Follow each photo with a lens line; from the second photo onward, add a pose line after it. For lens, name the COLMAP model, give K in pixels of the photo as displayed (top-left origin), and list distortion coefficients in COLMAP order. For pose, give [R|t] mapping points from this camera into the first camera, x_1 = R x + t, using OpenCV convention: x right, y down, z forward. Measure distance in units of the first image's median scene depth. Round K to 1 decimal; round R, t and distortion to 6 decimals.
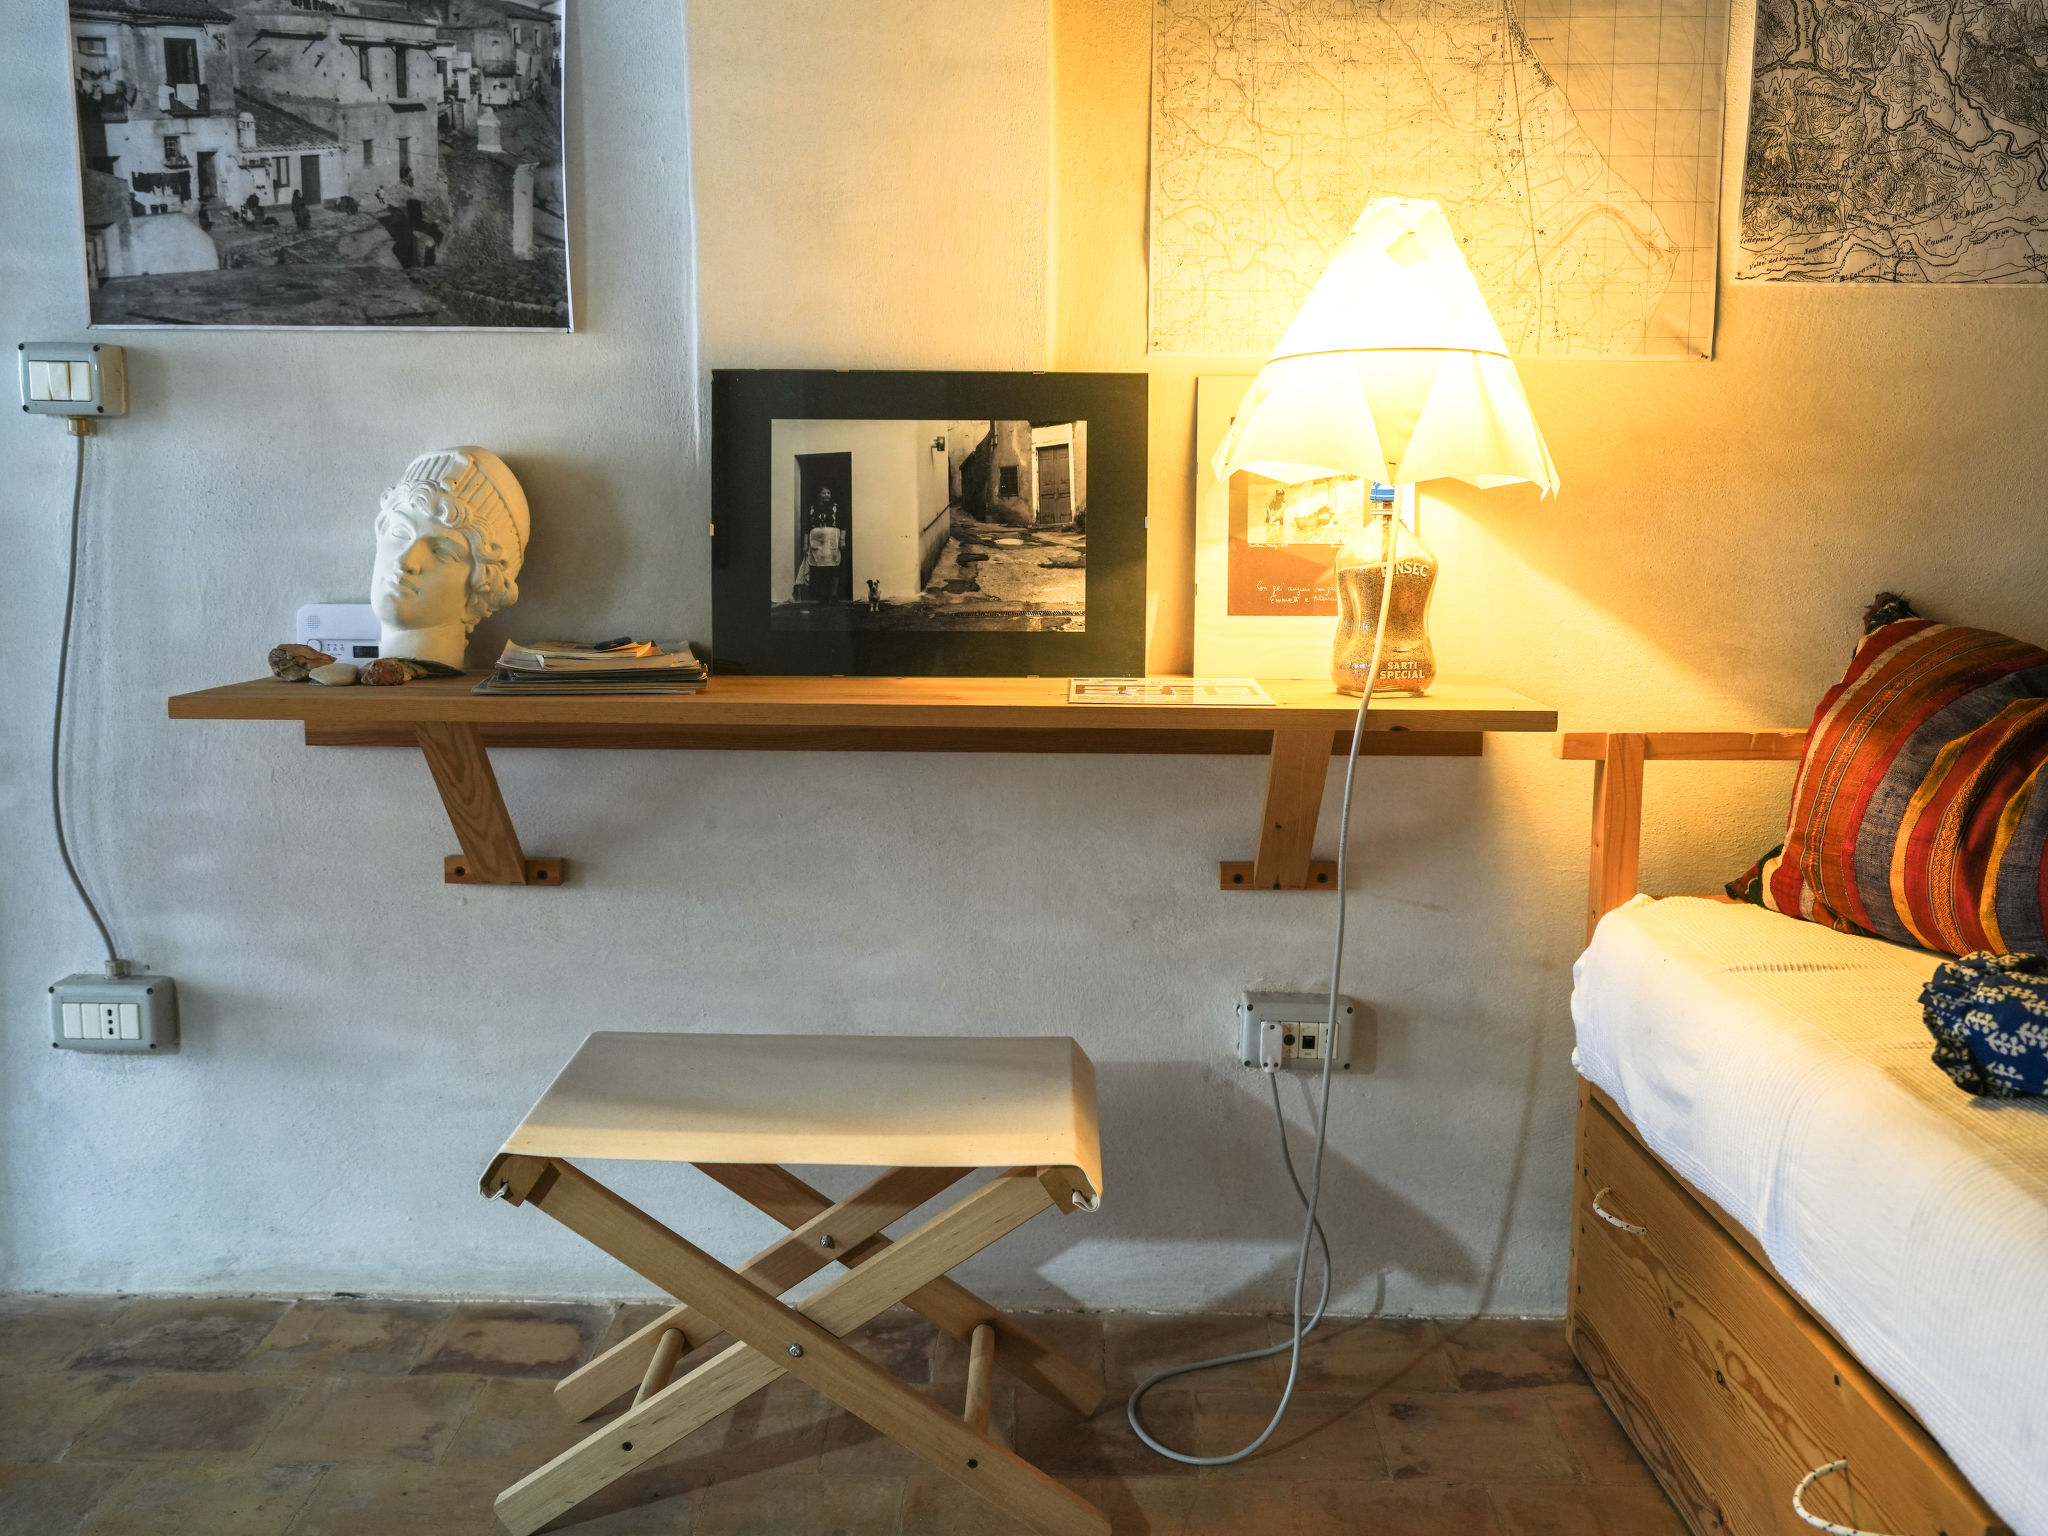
lens RADIAL K [[1950.9, 0, 1024.9], [0, 1950.9, 740.4], [0, 0, 1]] dist [-0.002913, 0.000000]
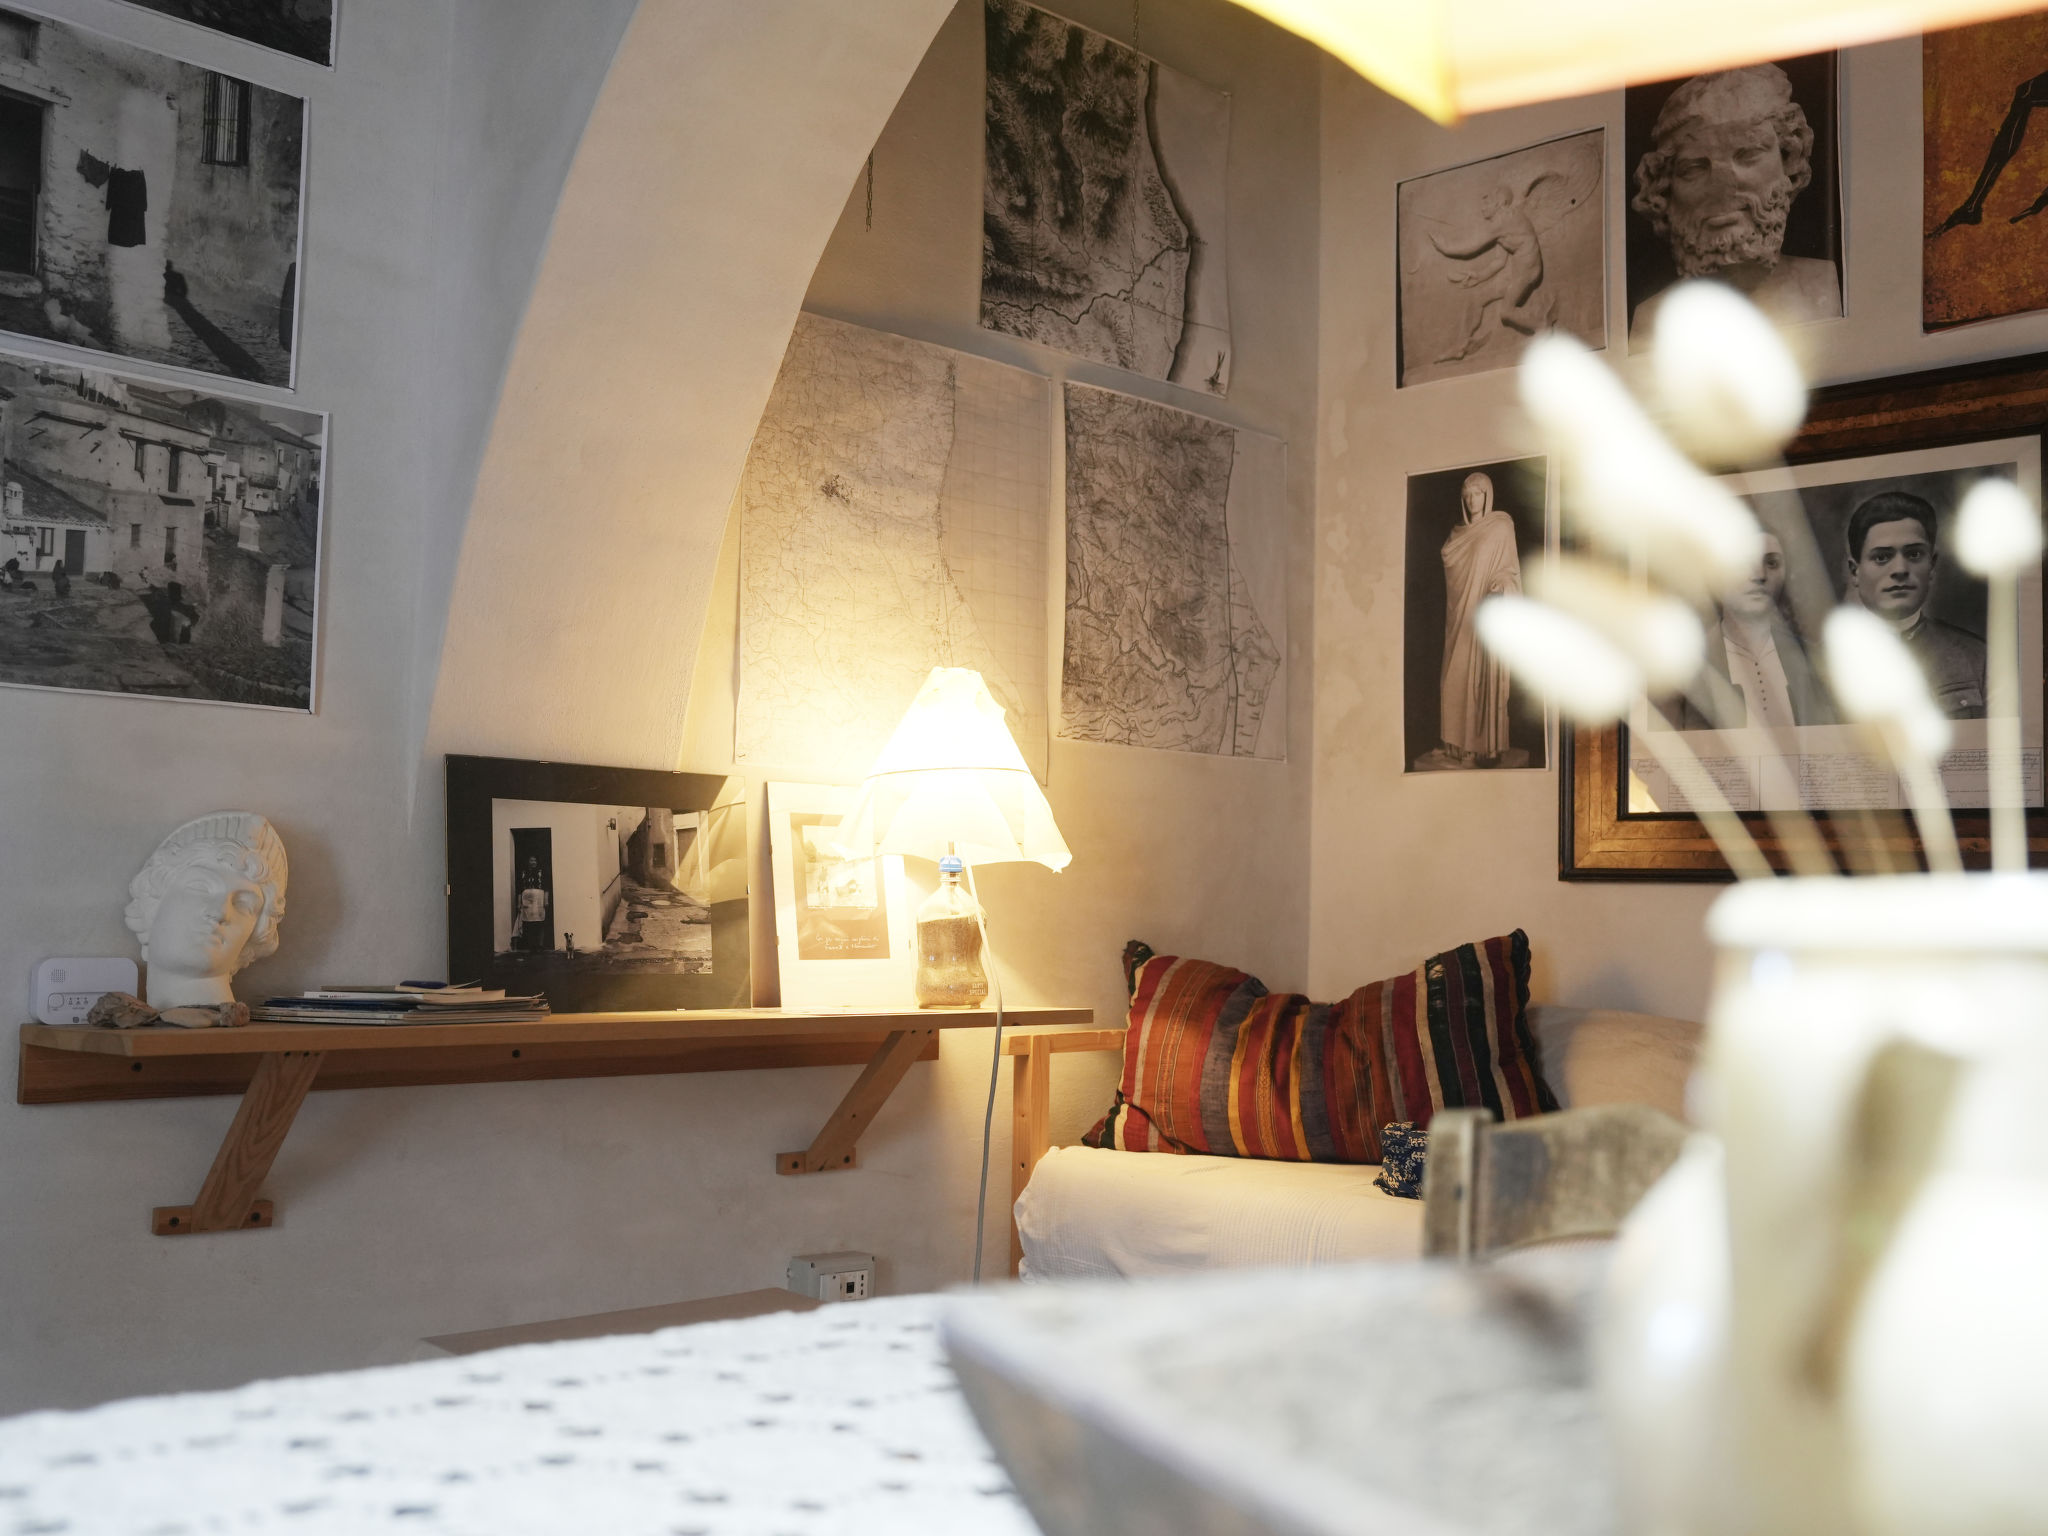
lens RADIAL K [[1931.5, 0, 1024.7], [0, 1931.5, 748.2], [0, 0, 1]] dist [-0.016947, 0.000000]
pose [[0.727335, 0.062945, 0.683390, -0.697855], [0.083944, 0.980148, -0.179620, 0.044154], [-0.681130, 0.188010, 0.707612, -0.059550]]
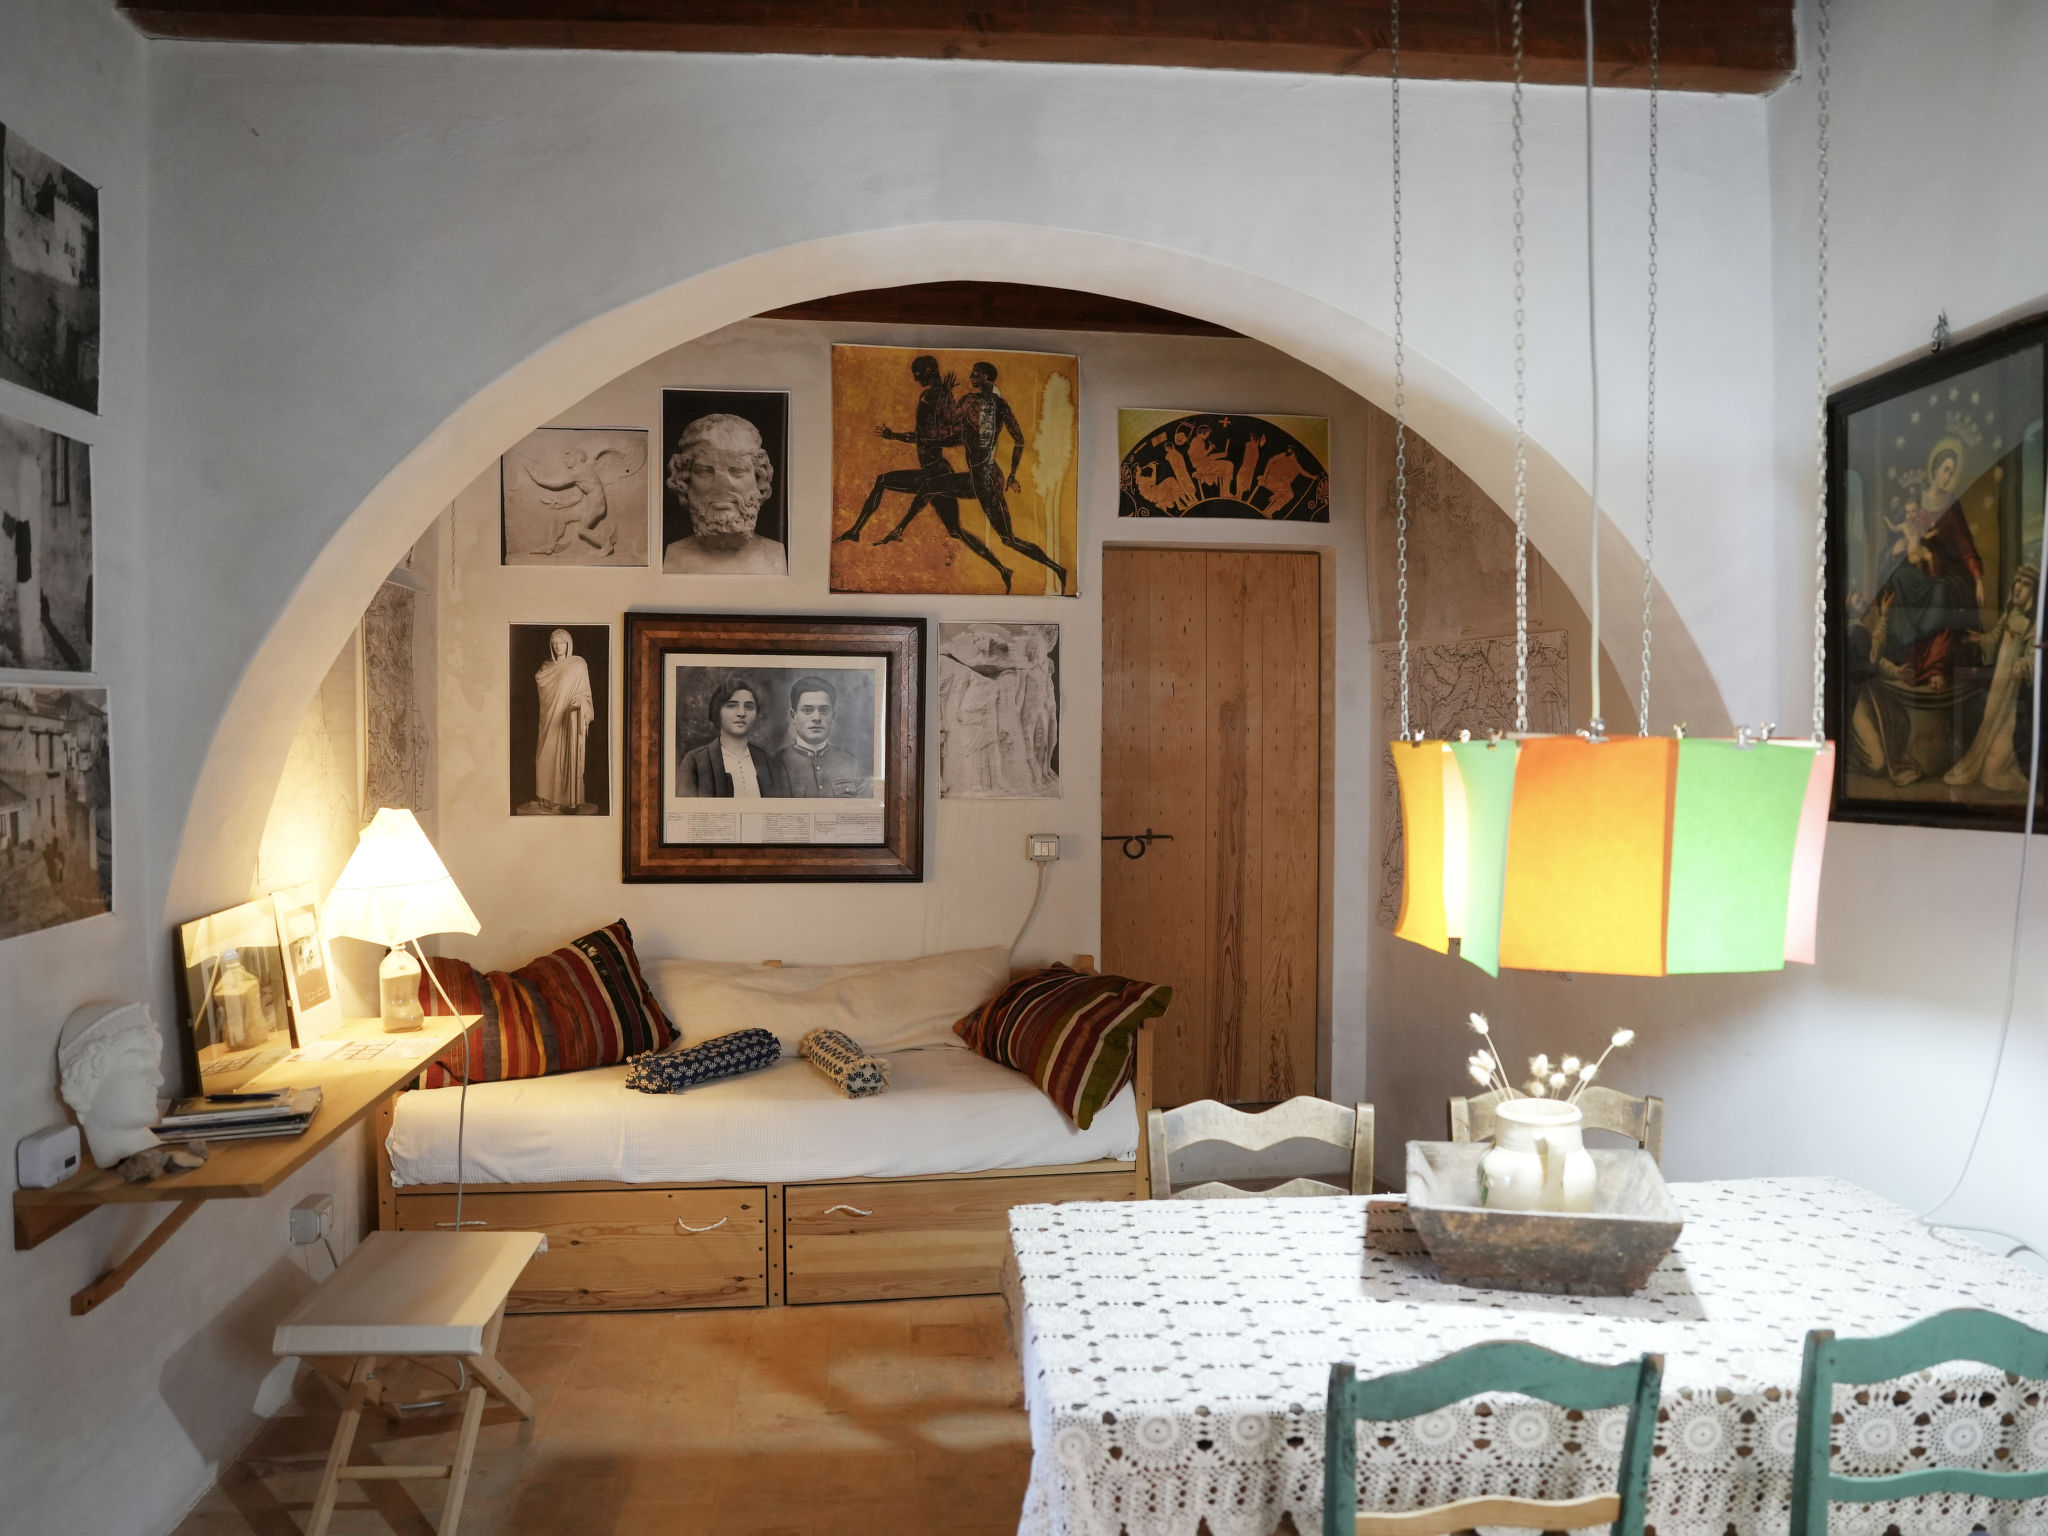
lens RADIAL K [[1577.1, 0, 1031.0], [0, 1577.1, 766.2], [0, 0, 1]] dist [-0.123571, 0.102075]
pose [[-0.107790, -0.040577, 0.993345, -1.497252], [0.138371, 0.988829, 0.055407, -0.293301], [-0.984497, 0.143422, -0.100972, 0.407499]]
